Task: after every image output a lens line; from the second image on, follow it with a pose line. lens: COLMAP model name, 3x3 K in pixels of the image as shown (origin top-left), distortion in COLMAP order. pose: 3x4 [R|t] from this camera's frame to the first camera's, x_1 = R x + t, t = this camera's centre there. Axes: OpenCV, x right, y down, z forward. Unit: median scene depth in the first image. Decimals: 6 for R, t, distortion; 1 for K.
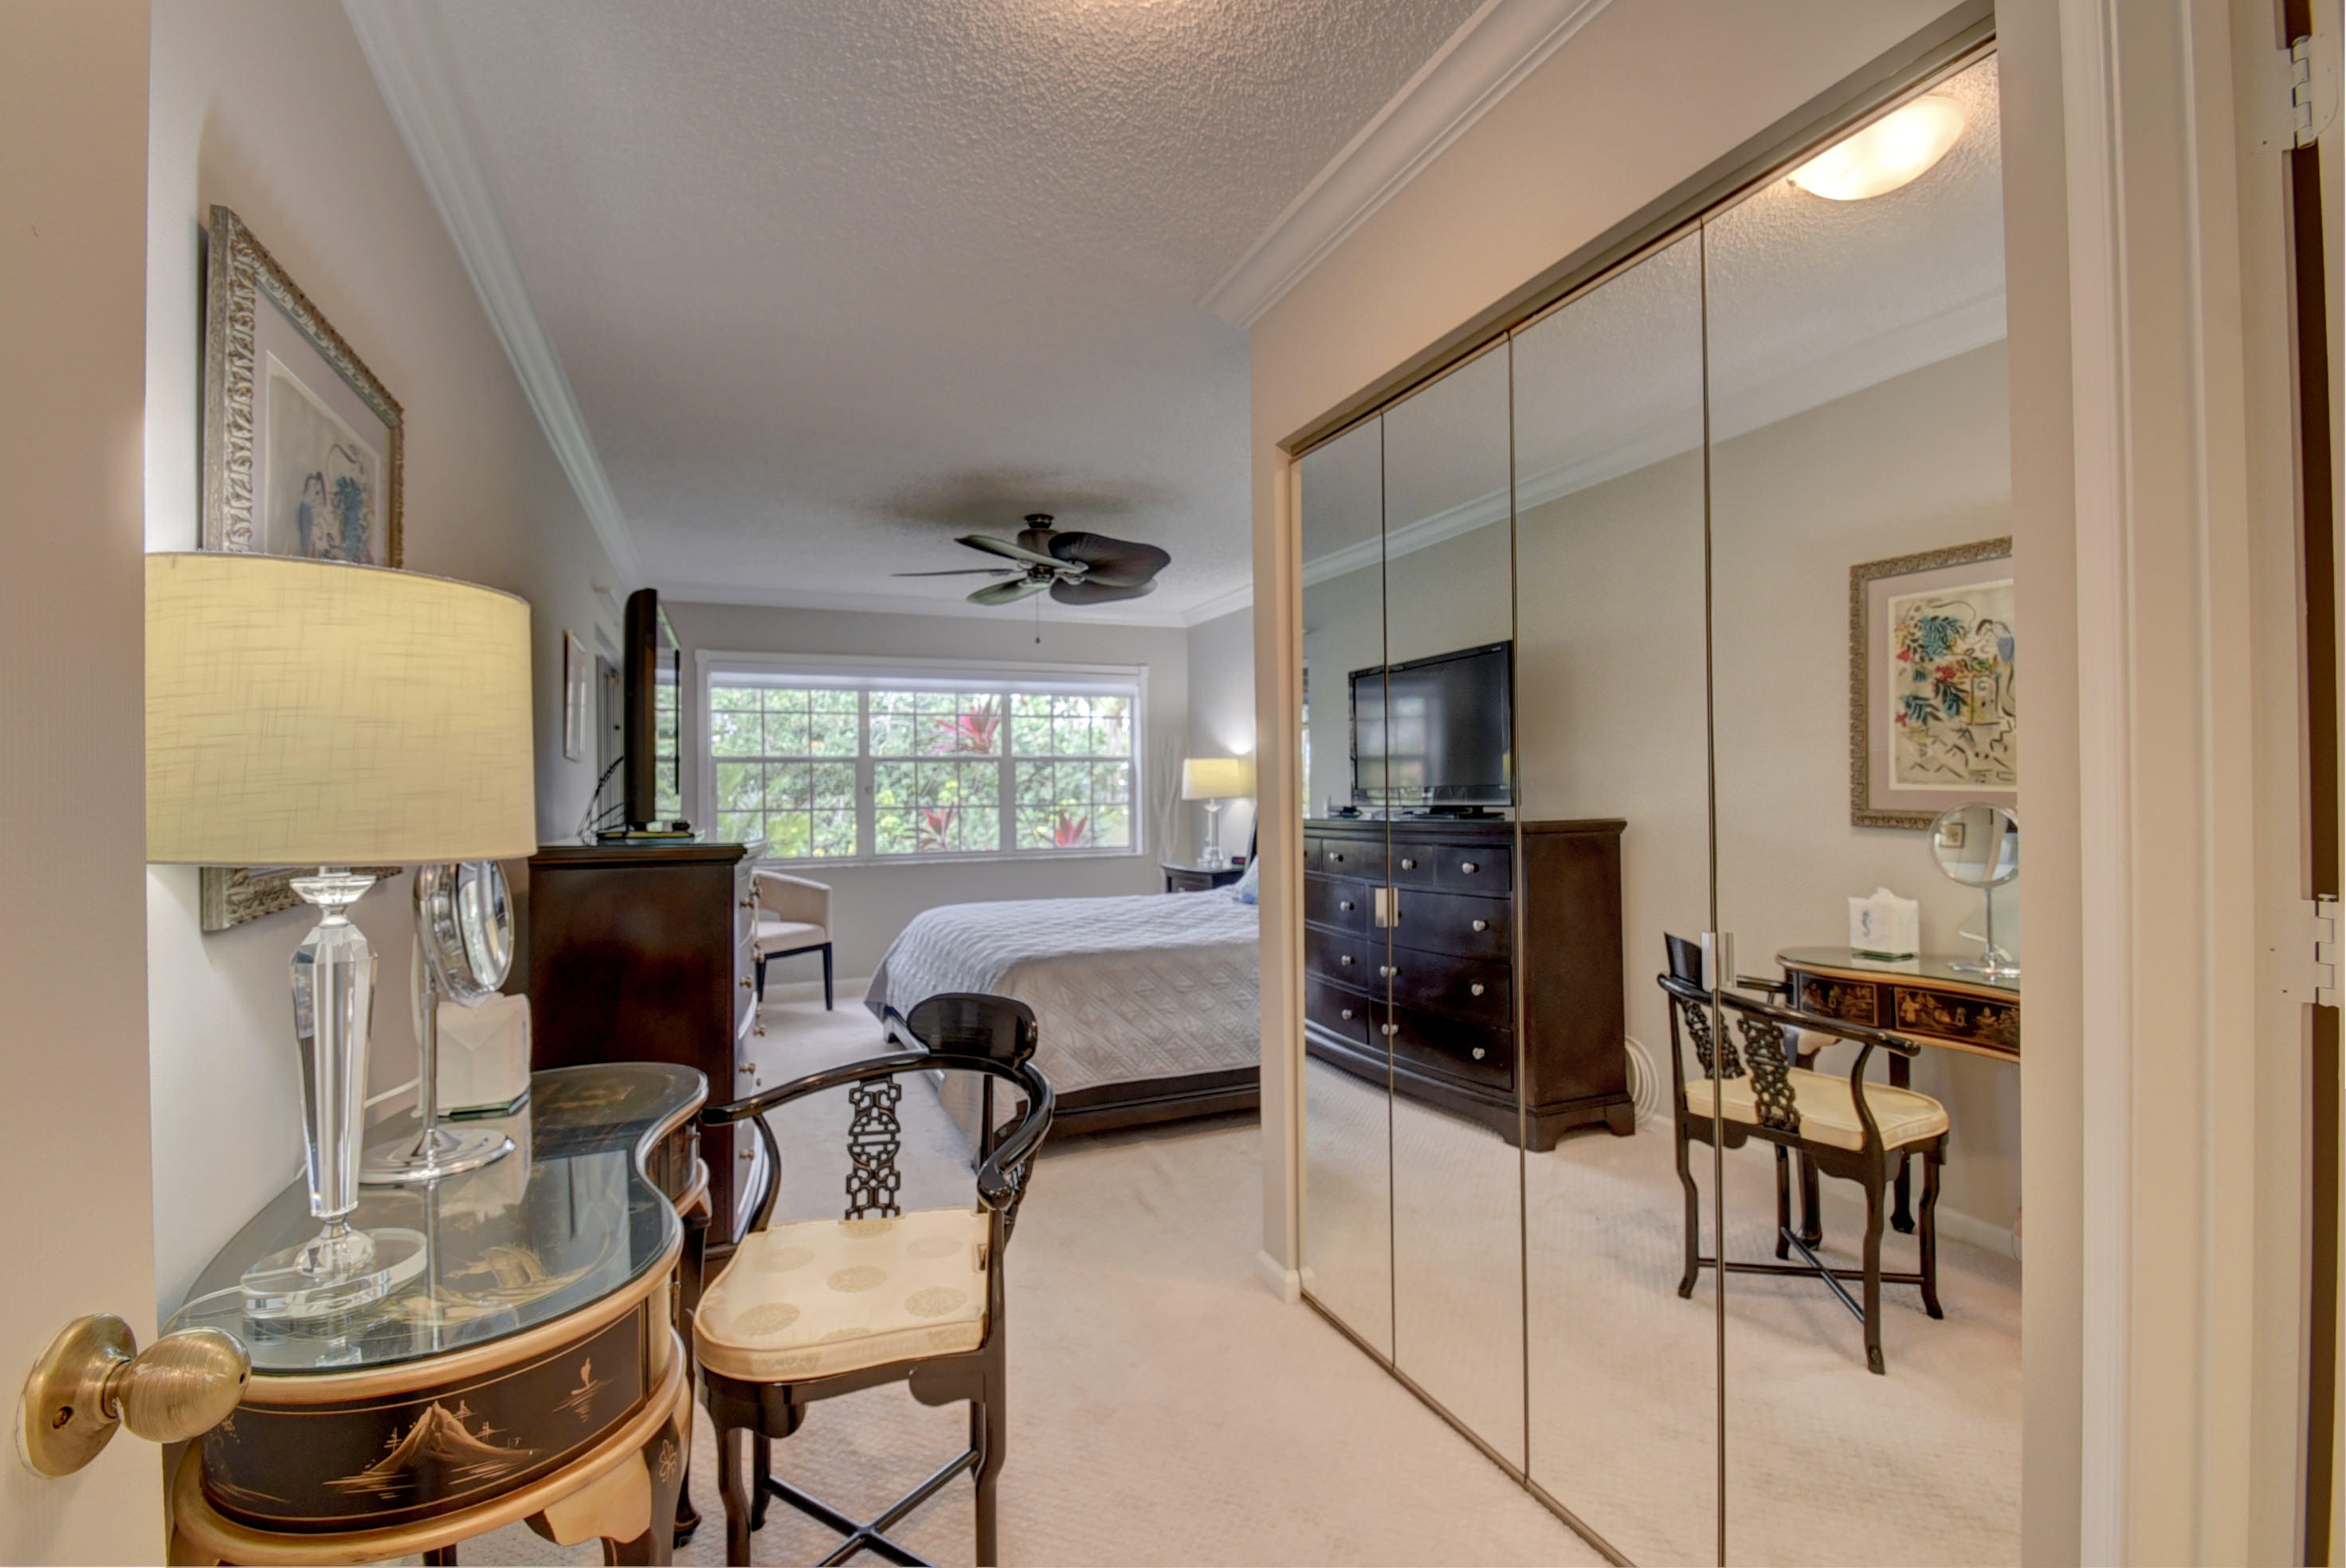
lens RADIAL K [[1044.5, 0, 1172.6], [0, 1044.5, 786.2], [0, 0, 1]] dist [-0.004710, -0.001226]
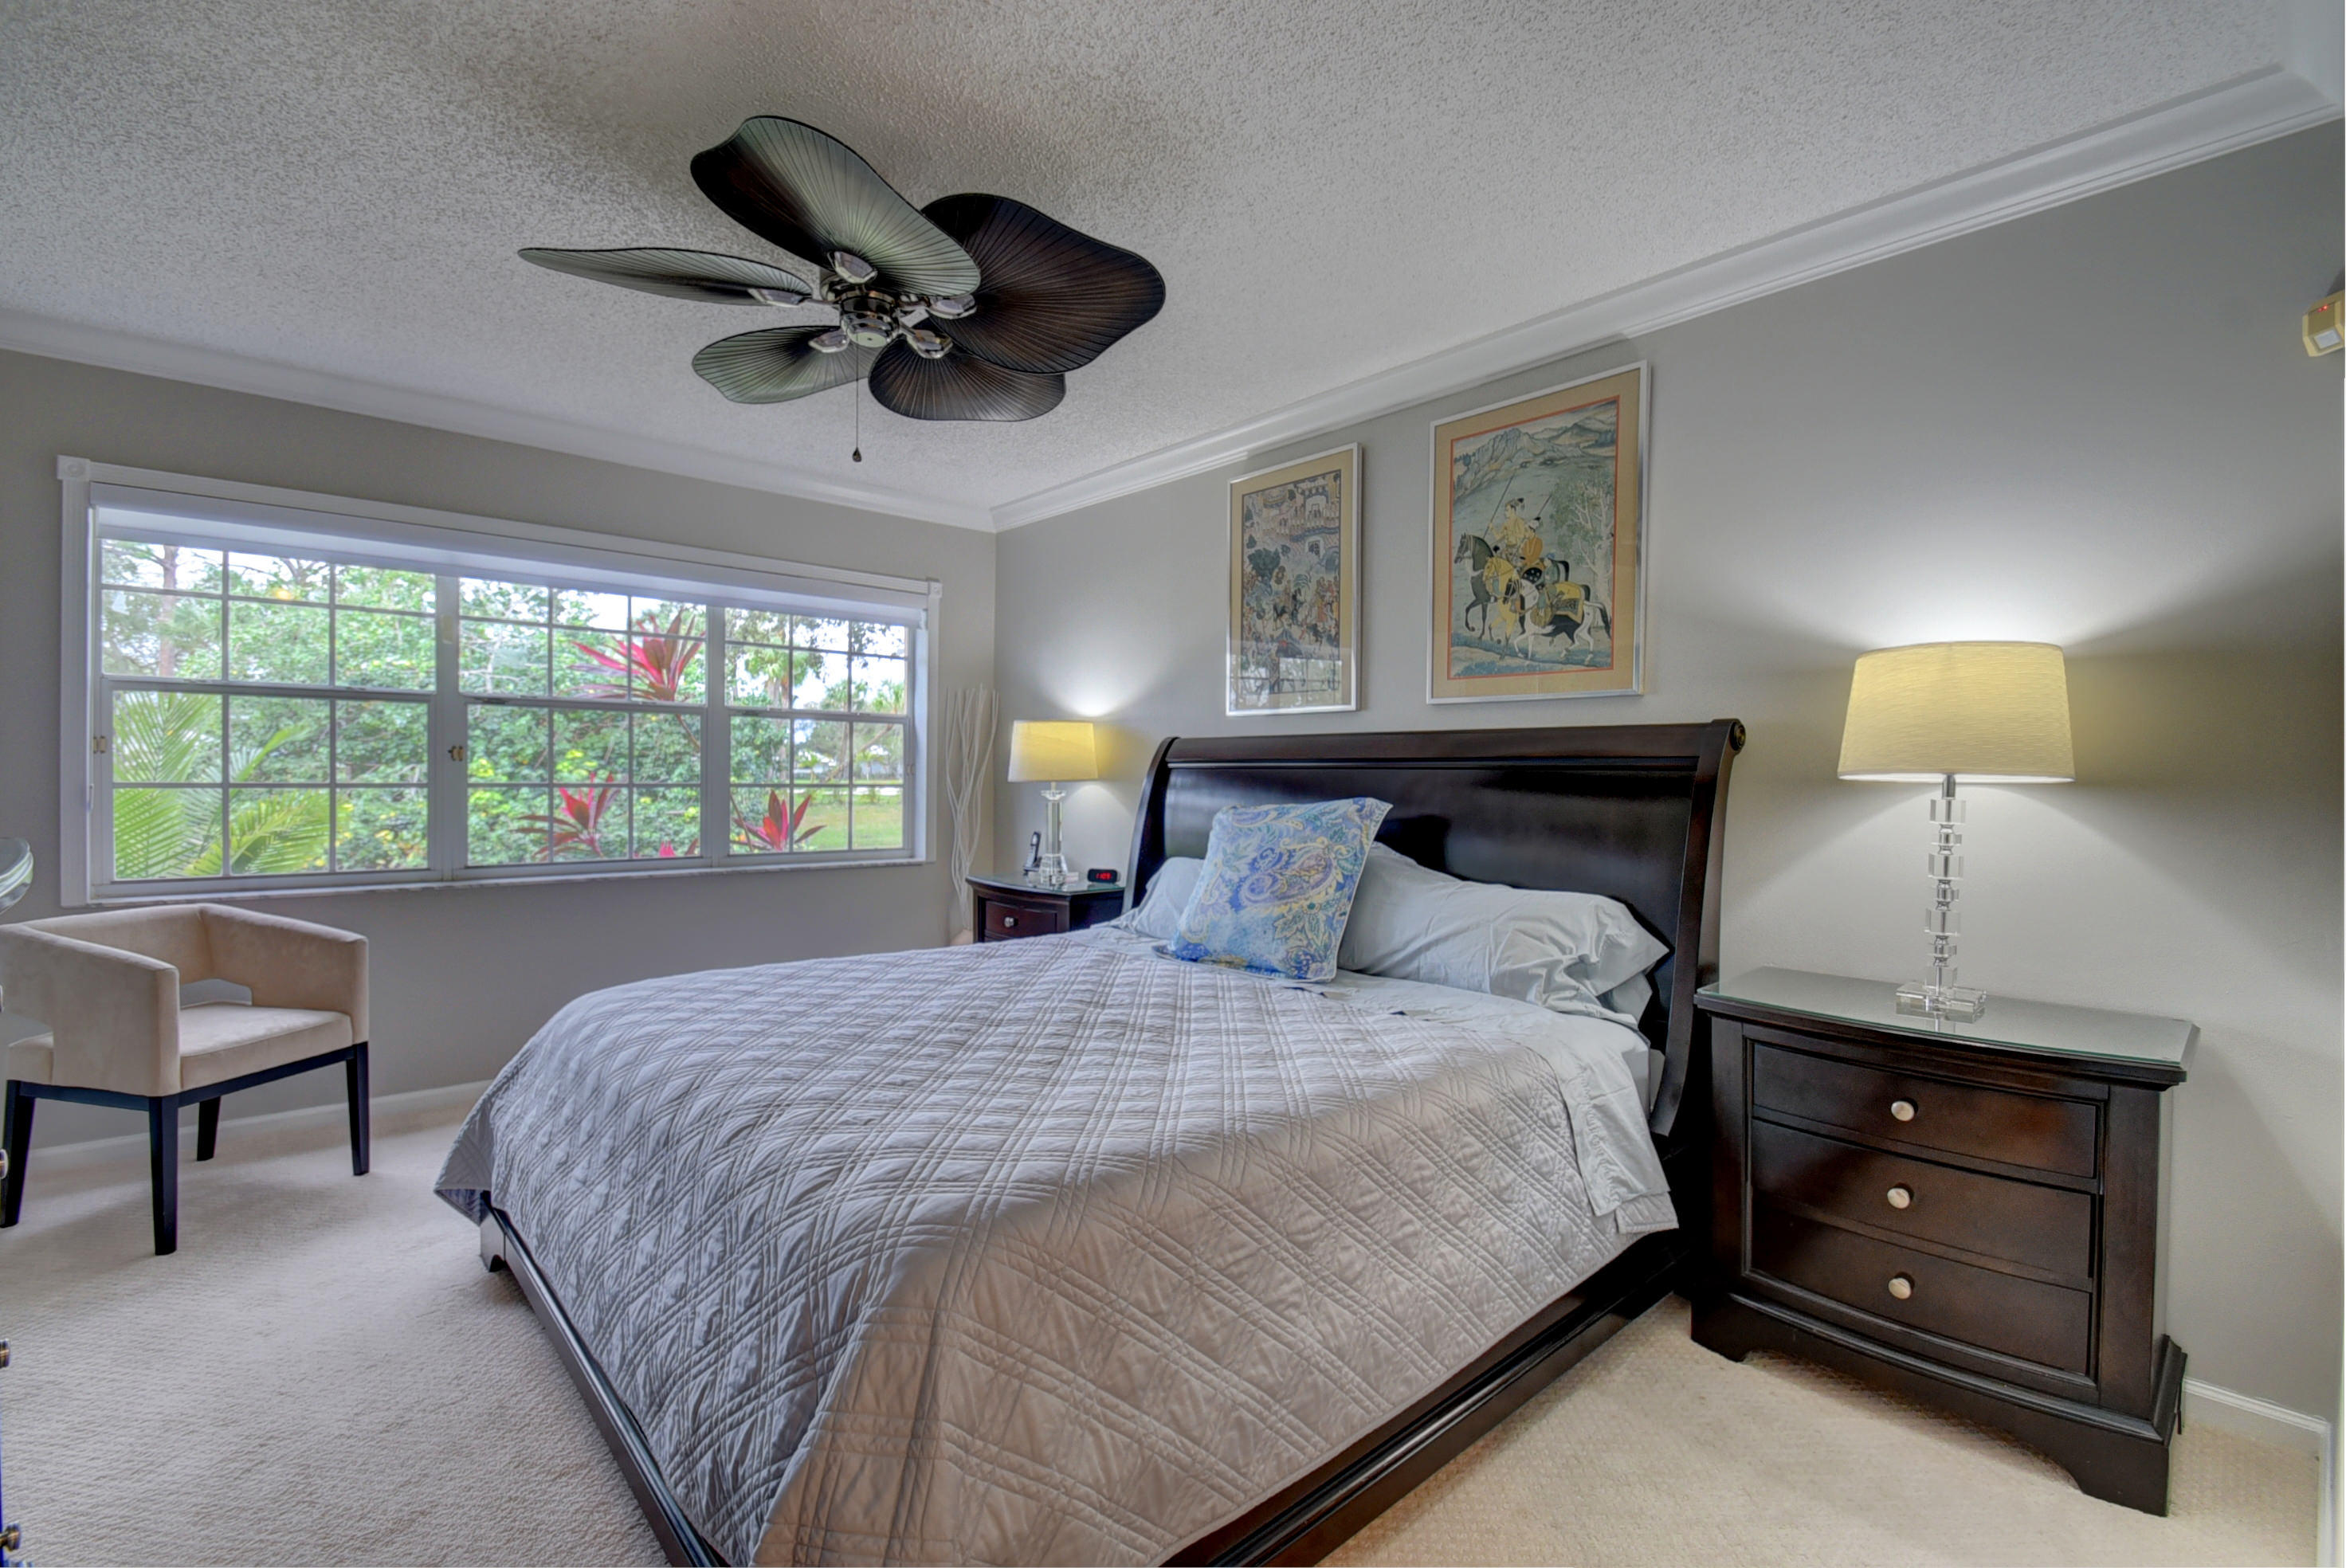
lens RADIAL K [[1044.5, 0, 1172.3], [0, 1044.5, 777.6], [0, 0, 1]] dist [-0.004710, -0.001226]
pose [[0.949772, 0.021981, 0.312170, -0.095936], [-0.024763, 0.999681, 0.004950, 0.004275], [-0.311962, -0.012432, 0.950013, 0.333452]]
